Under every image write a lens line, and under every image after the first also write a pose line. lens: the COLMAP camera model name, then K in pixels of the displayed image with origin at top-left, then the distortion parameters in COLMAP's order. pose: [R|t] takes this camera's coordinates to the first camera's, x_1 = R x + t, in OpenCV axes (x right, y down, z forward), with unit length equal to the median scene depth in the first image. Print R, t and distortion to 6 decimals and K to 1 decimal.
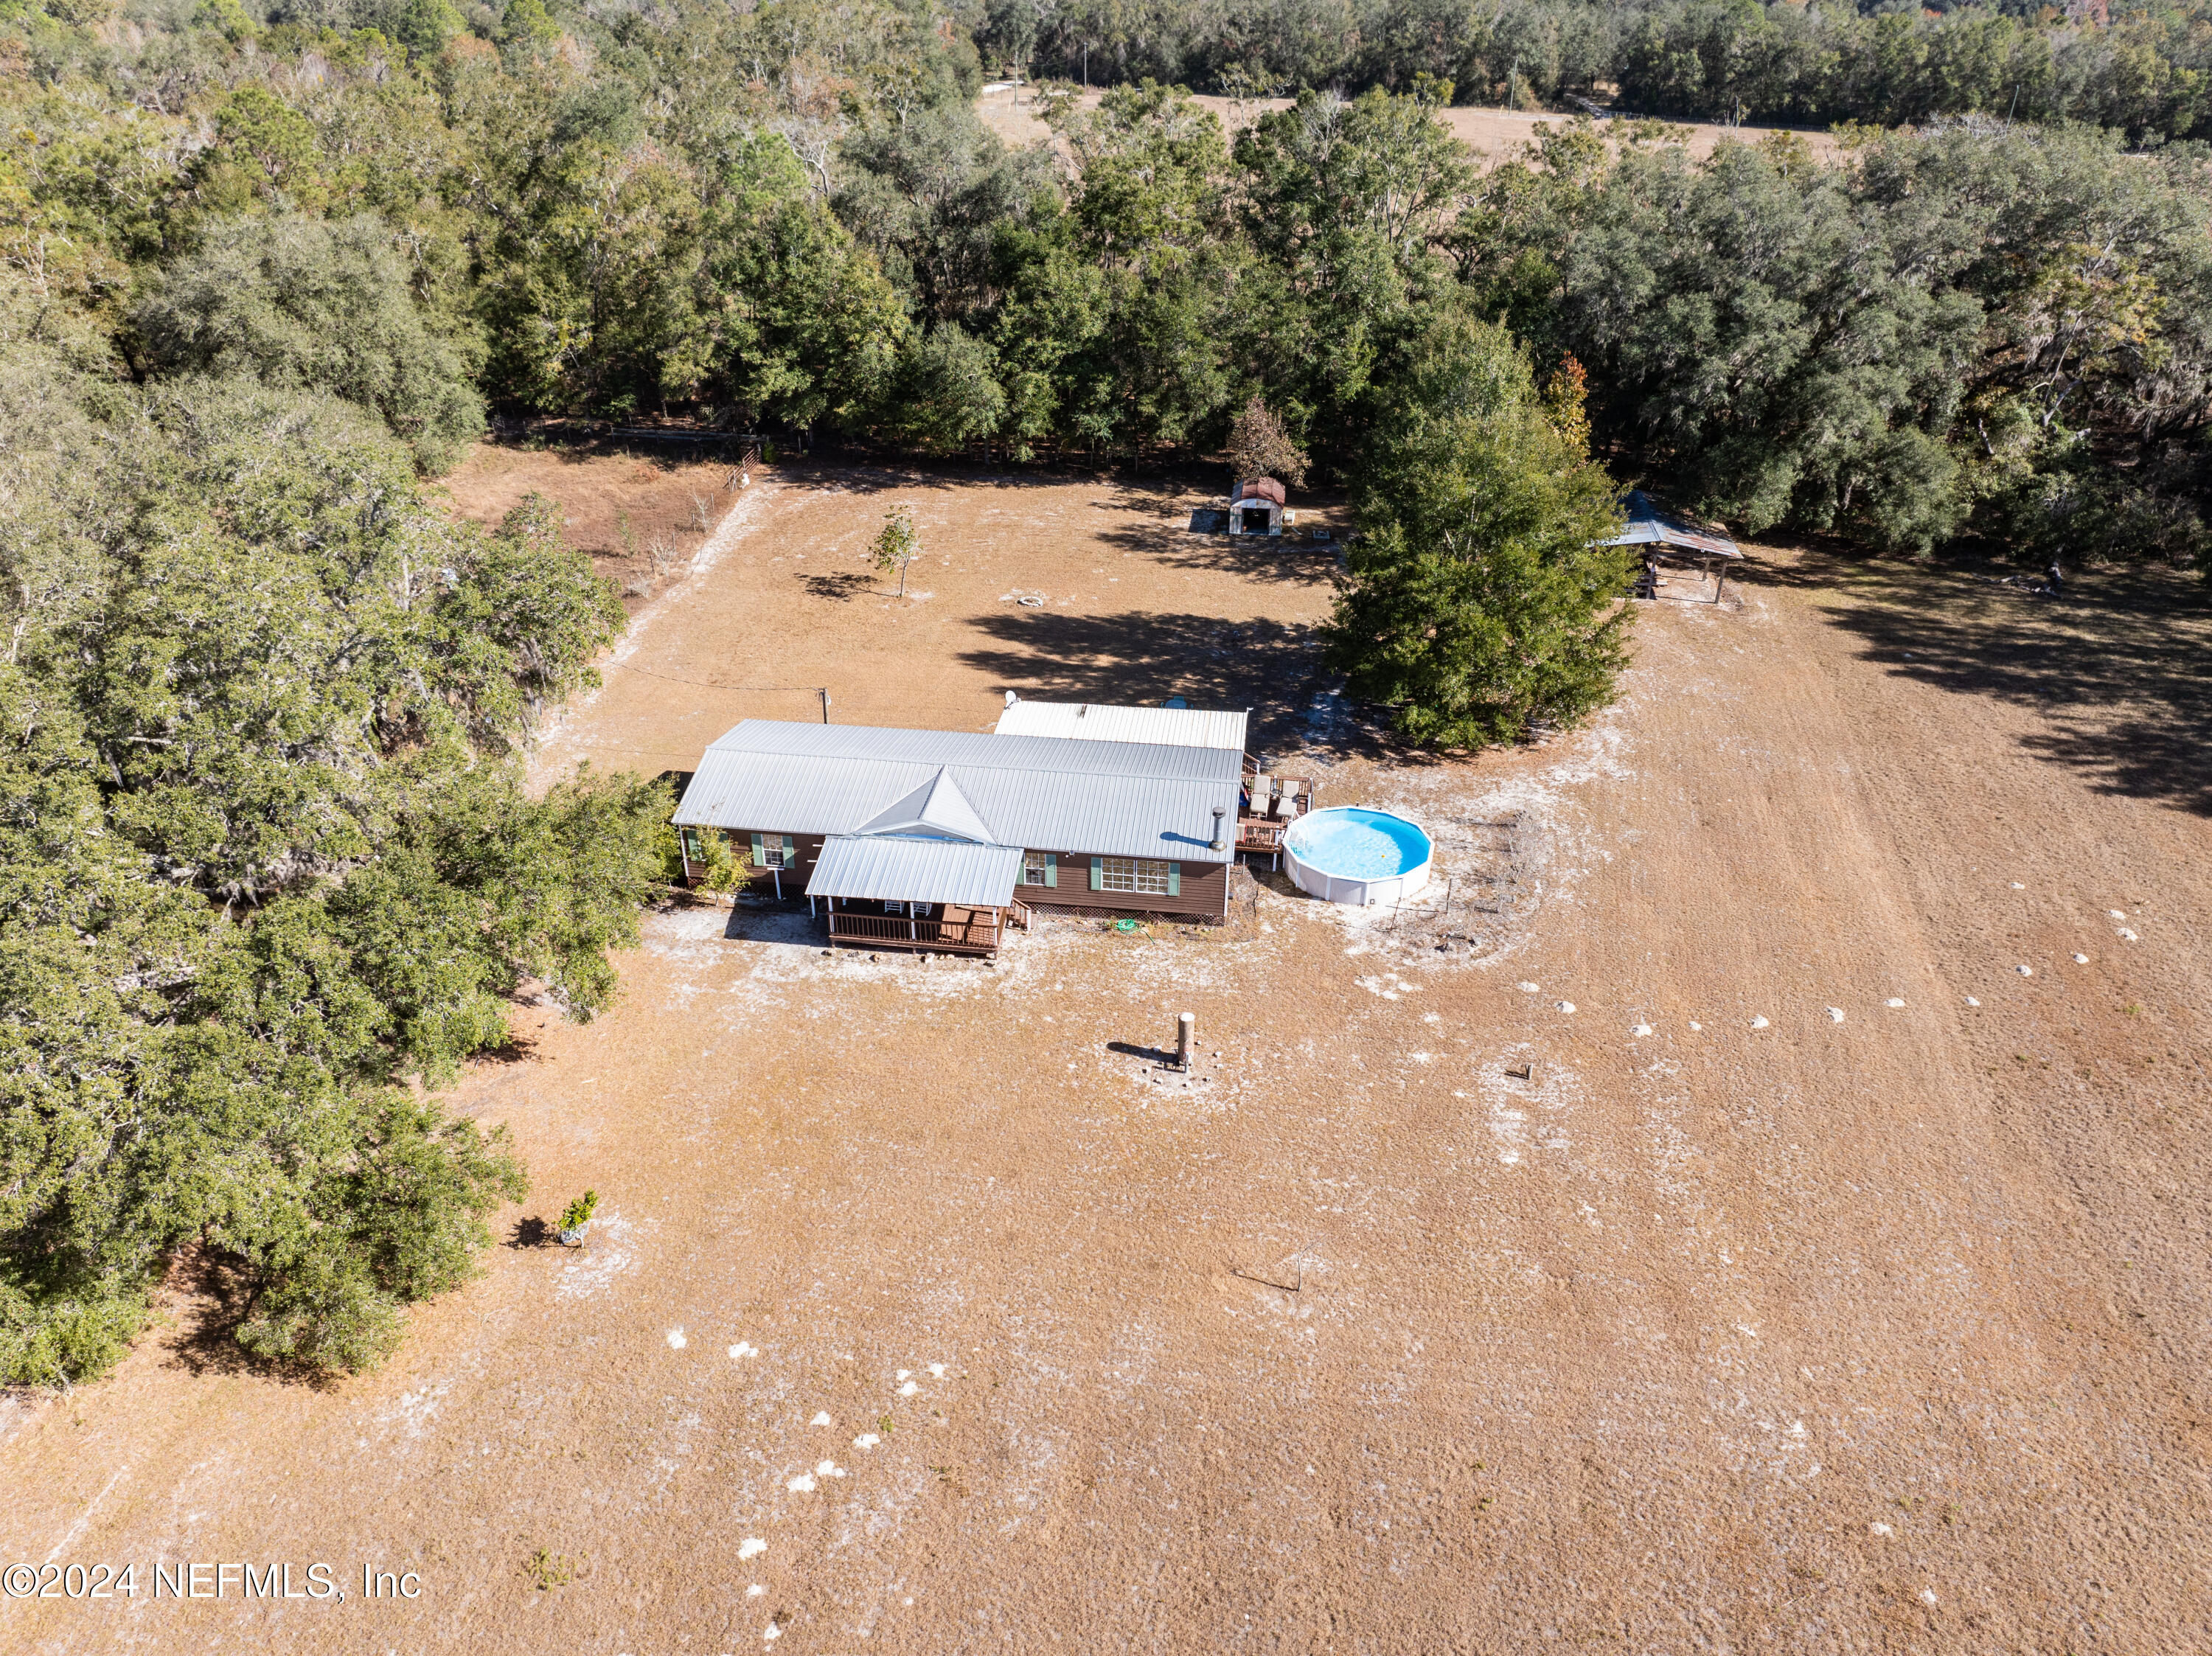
lens RADIAL K [[1555.0, 0, 1101.5], [0, 1555.0, 831.4], [0, 0, 1]] dist [-0.042328, 0.009020]
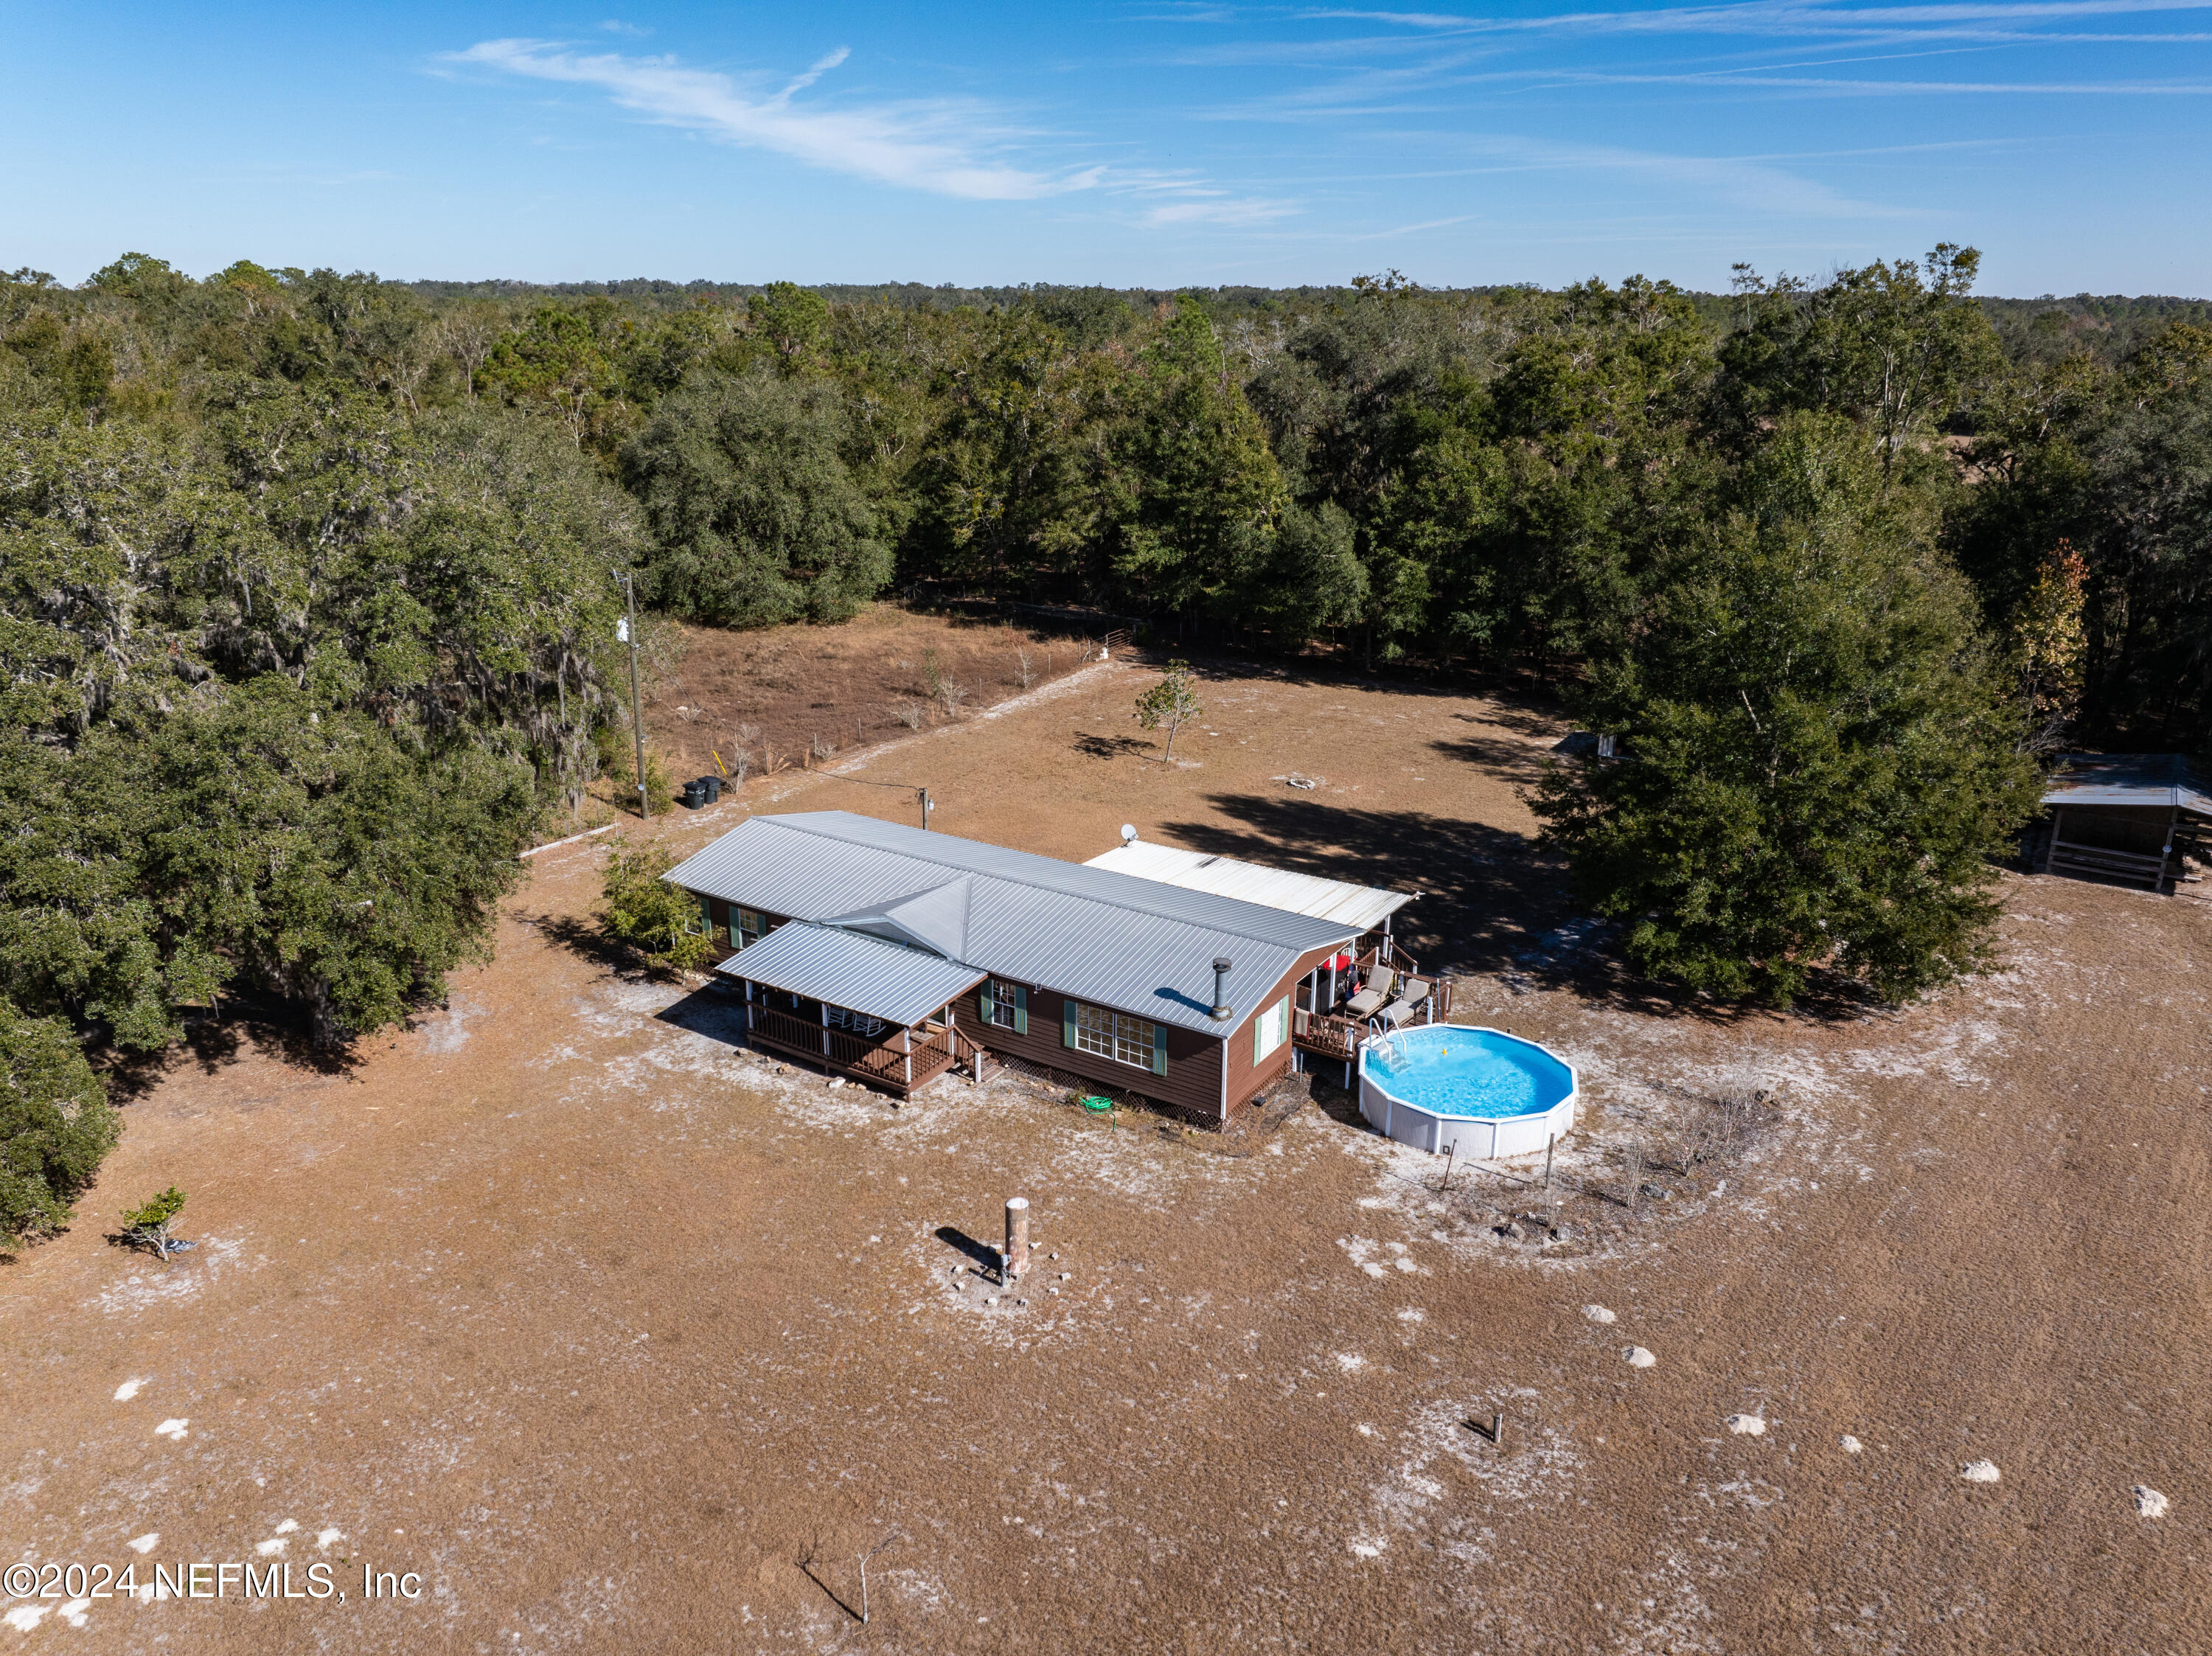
lens RADIAL K [[1557.0, 0, 1101.6], [0, 1557.0, 828.8], [0, 0, 1]] dist [-0.037728, -0.001384]
pose [[0.900241, 0.135477, -0.413777, 0.210876], [-0.220923, 0.961062, -0.165988, 0.039307], [0.375178, 0.240842, 0.895118, 0.212919]]
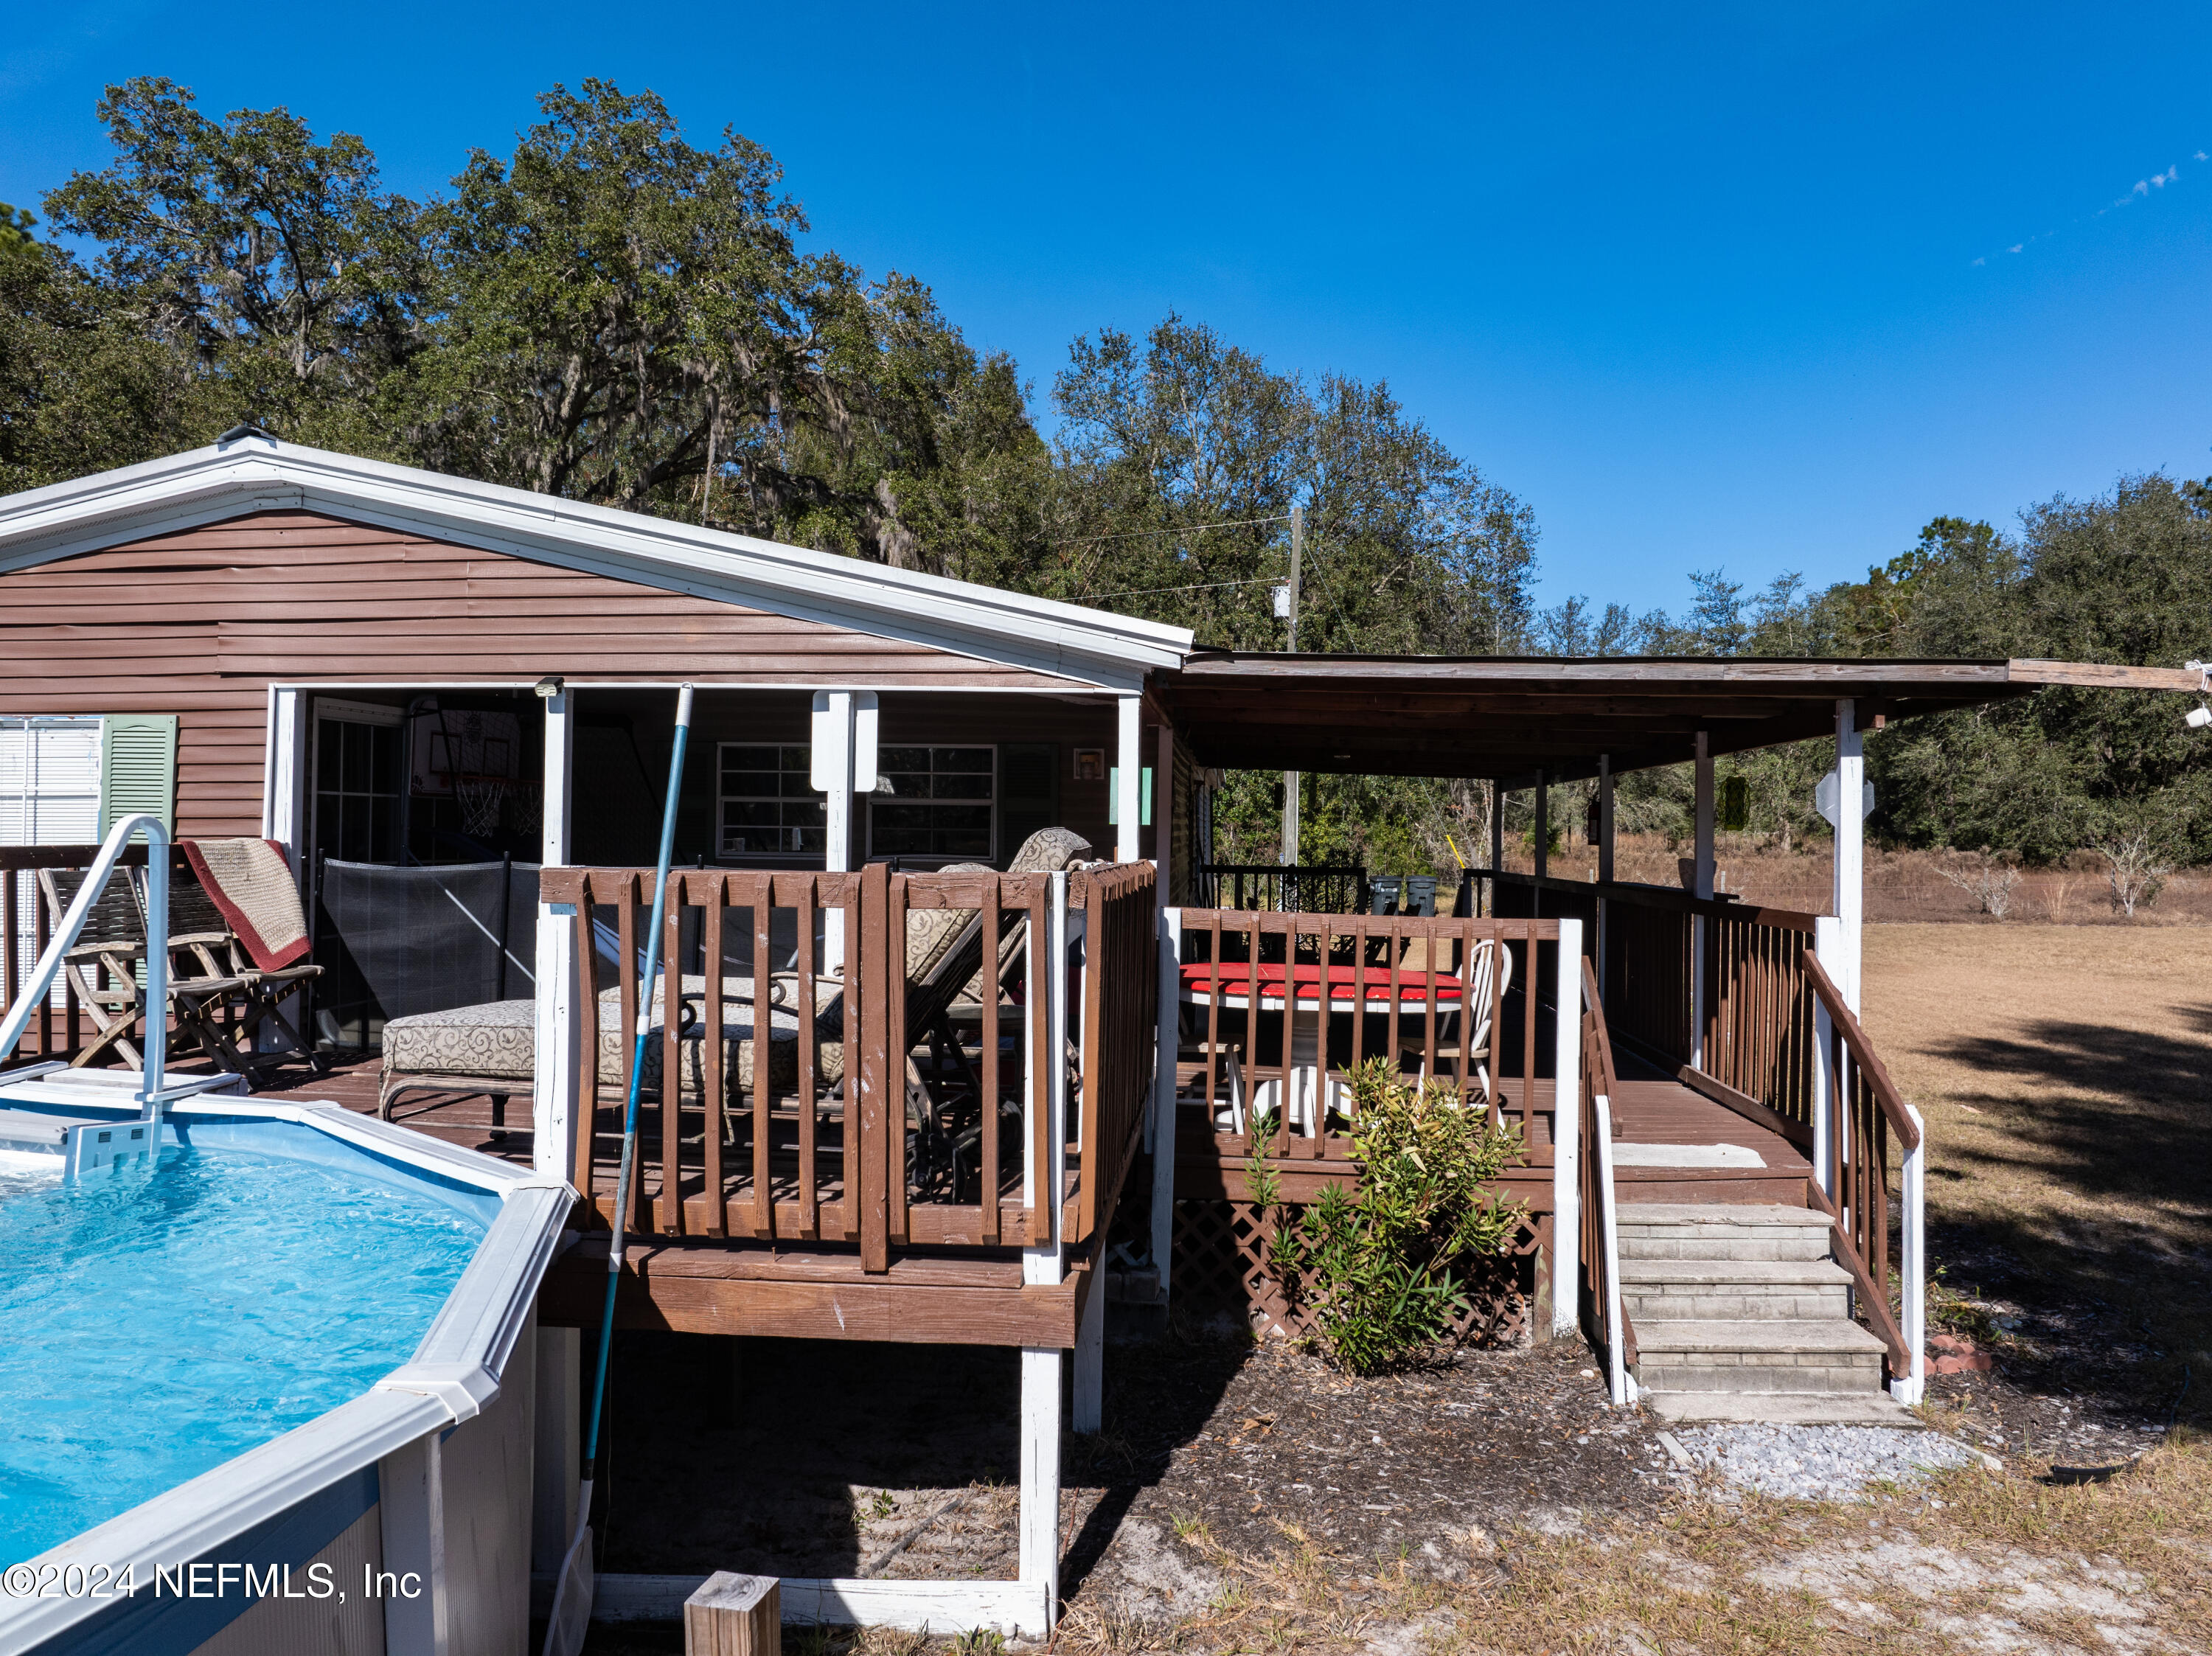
lens RADIAL K [[1566.1, 0, 1106.9], [0, 1566.1, 817.8], [0, 0, 1]] dist [-0.058800, 0.033075]
pose [[0.035612, -0.015058, -0.999252, 0.147651], [-0.519907, 0.853646, -0.031393, -0.028398], [0.853480, 0.520636, 0.022571, 0.764772]]
